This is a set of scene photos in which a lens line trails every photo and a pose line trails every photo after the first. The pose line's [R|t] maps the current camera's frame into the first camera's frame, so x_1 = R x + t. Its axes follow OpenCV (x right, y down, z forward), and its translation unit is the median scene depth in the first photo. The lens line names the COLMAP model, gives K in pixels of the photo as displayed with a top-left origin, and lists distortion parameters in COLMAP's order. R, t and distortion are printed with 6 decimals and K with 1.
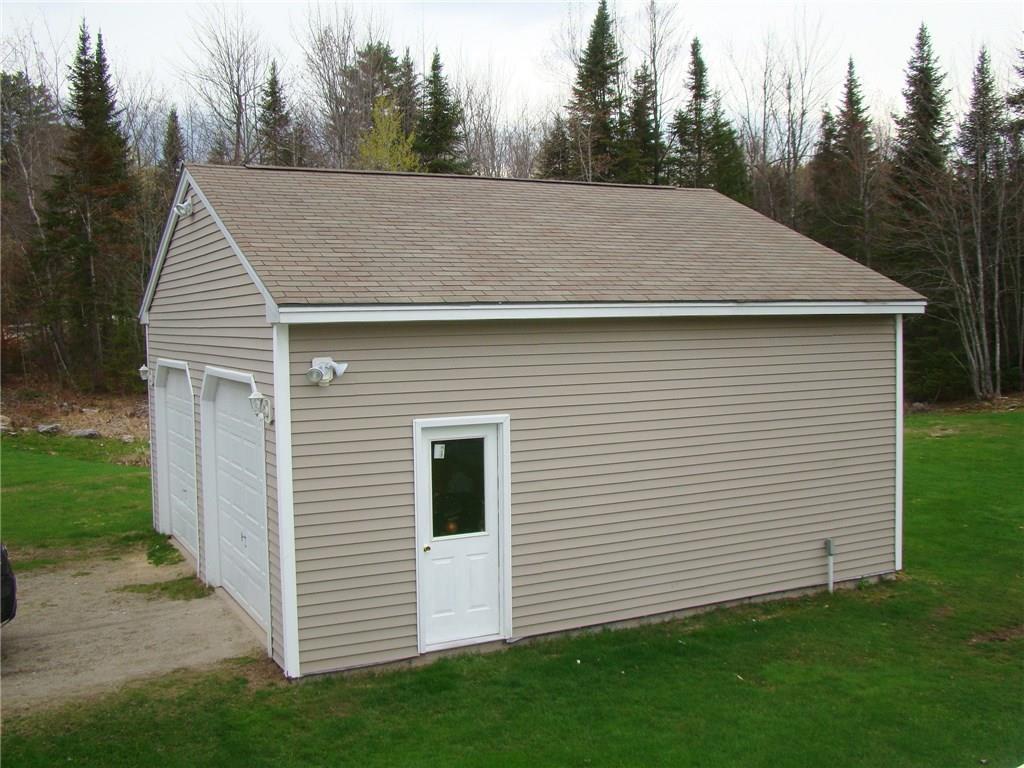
lens RADIAL K [[1060.7, 0, 512.0], [0, 1060.7, 384.0], [0, 0, 1]] dist [-0.009886, -0.012693]
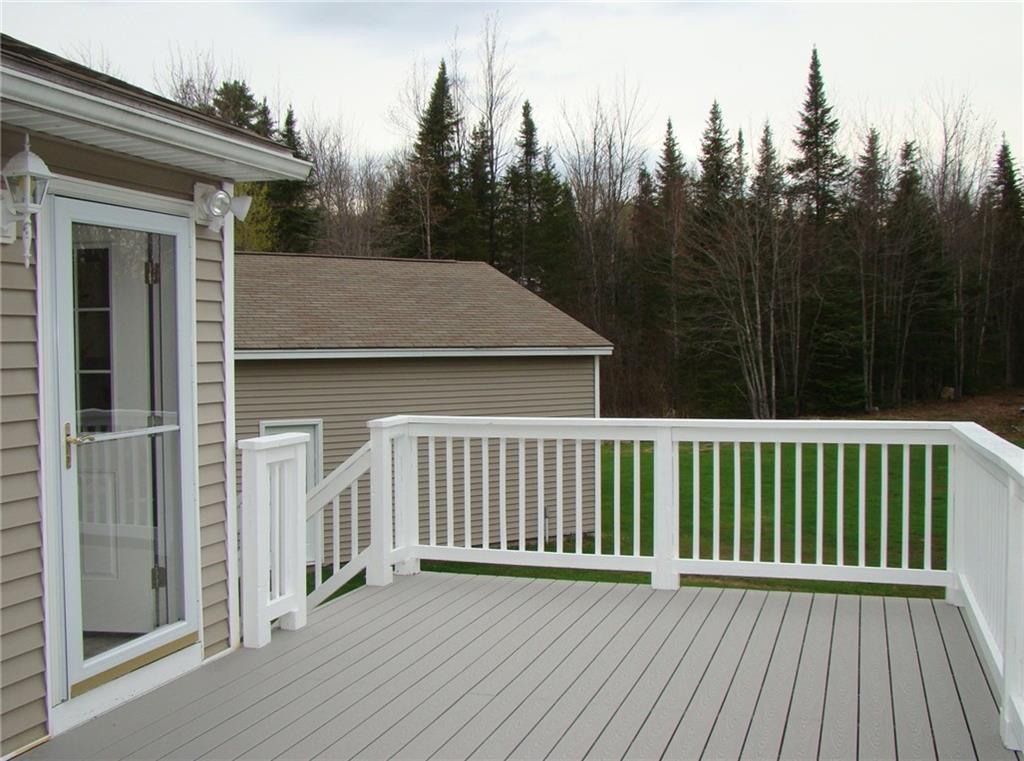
lens RADIAL K [[1115.3, 0, 512.0], [0, 1115.3, 380.5], [0, 0, 1]] dist [-0.054711, -0.010729]
pose [[0.992540, 0.004791, 0.121827, 0.018483], [-0.000805, 0.999463, -0.032751, 0.006330], [-0.121918, 0.032408, 0.992011, -0.164089]]
